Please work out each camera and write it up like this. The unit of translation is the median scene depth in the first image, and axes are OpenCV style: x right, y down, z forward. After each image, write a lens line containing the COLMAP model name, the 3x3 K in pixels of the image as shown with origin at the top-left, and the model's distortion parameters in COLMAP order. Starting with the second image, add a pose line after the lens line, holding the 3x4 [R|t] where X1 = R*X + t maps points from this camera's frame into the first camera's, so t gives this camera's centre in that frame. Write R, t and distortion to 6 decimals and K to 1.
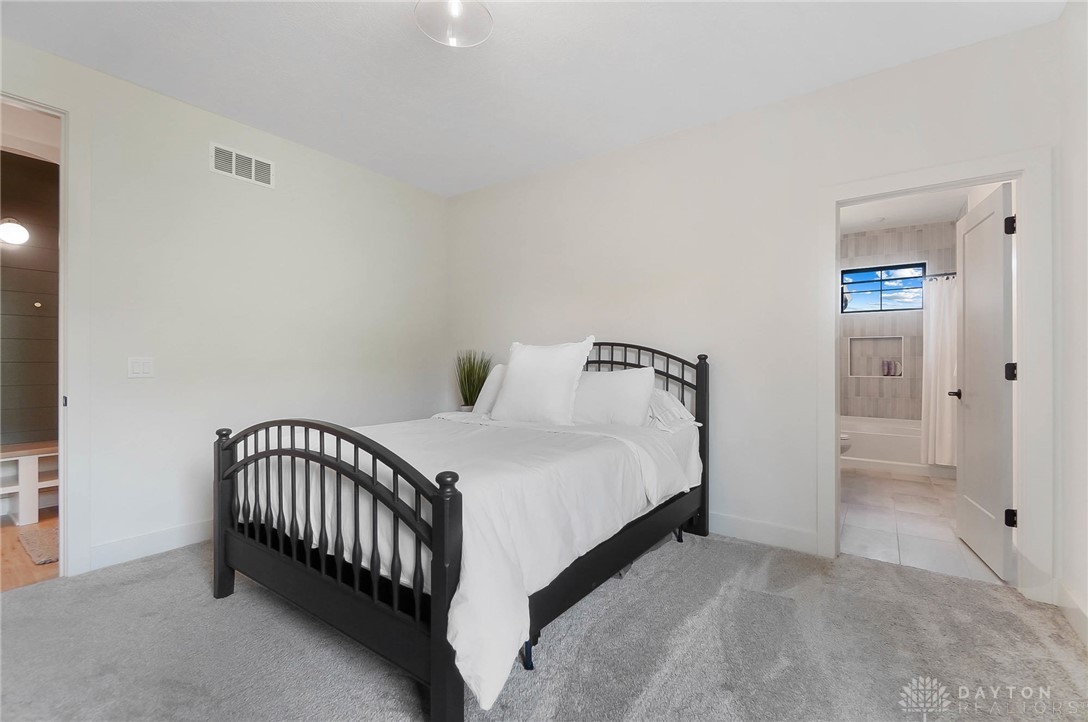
lens RADIAL K [[469.5, 0, 544.1], [0, 469.5, 361.3], [0, 0, 1]] dist [-0.002360, -0.000081]
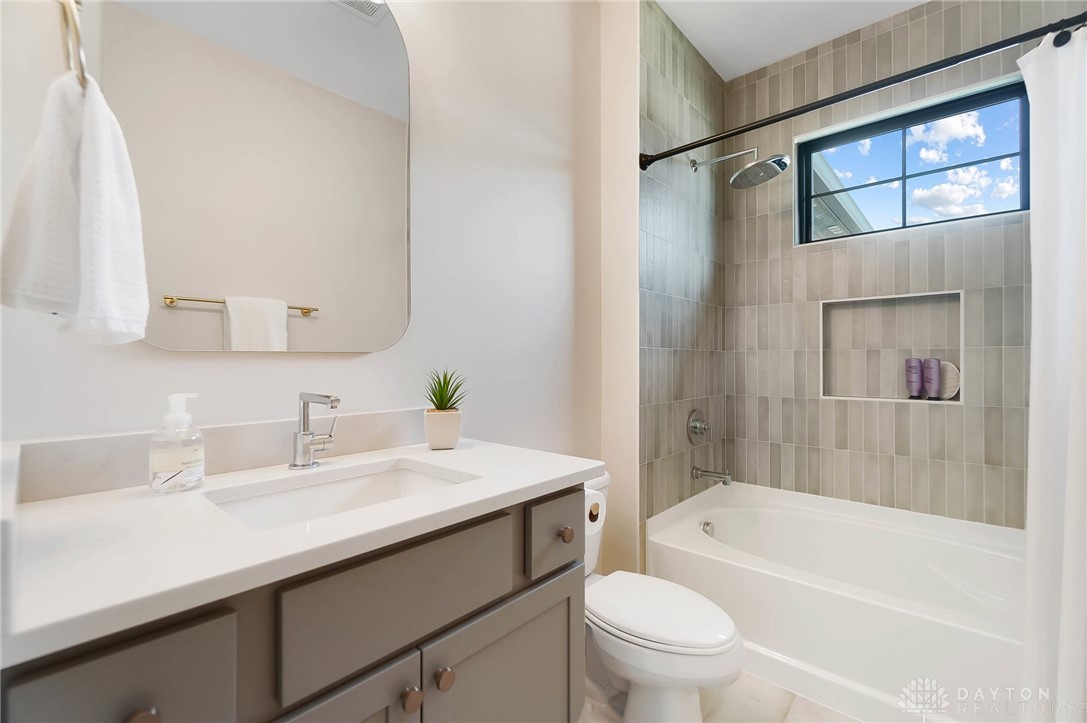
lens RADIAL K [[469.0, 0, 543.6], [0, 469.0, 362.1], [0, 0, 1]] dist [-0.002360, -0.000081]
pose [[0.997945, 0.000709, -0.064066, 0.450775], [-0.001107, 0.999980, -0.006181, 0.004514], [0.064061, 0.006239, 0.997926, 0.599536]]
